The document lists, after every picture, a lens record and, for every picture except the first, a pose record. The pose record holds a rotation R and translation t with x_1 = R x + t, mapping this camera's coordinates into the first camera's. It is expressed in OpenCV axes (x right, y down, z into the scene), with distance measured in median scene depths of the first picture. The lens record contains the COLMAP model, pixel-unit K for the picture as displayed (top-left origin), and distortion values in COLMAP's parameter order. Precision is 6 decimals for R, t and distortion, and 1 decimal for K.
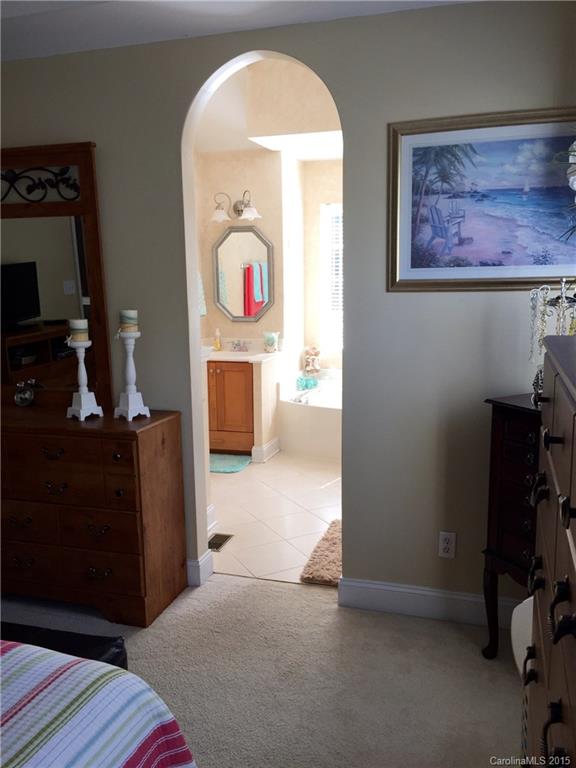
lens RADIAL K [[661.3, 0, 288.0], [0, 661.3, 384.0], [0, 0, 1]] dist [0.006545, 0.003701]
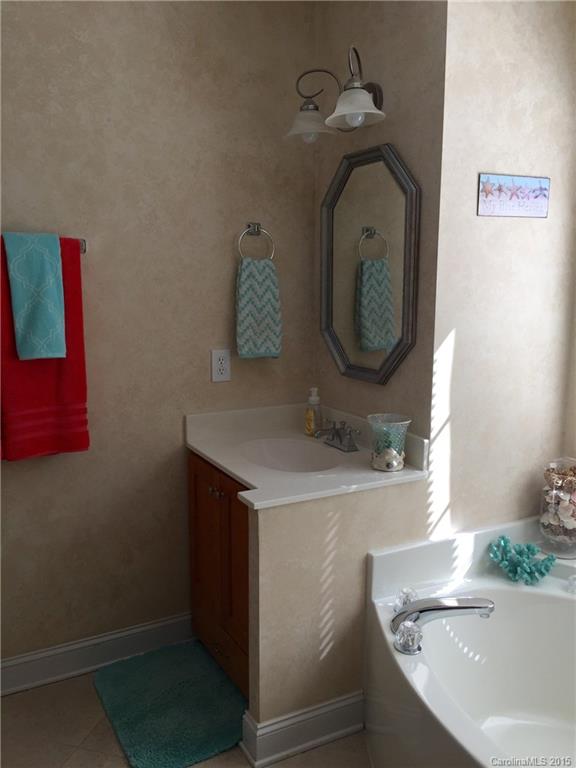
lens RADIAL K [[661.3, 0, 288.0], [0, 661.3, 384.0], [0, 0, 1]] dist [0.006545, 0.003701]
pose [[0.709316, 0.133618, -0.692111, 0.193114], [-0.127741, 0.989978, 0.060208, -0.112847], [0.693220, 0.045705, 0.719276, 0.676230]]
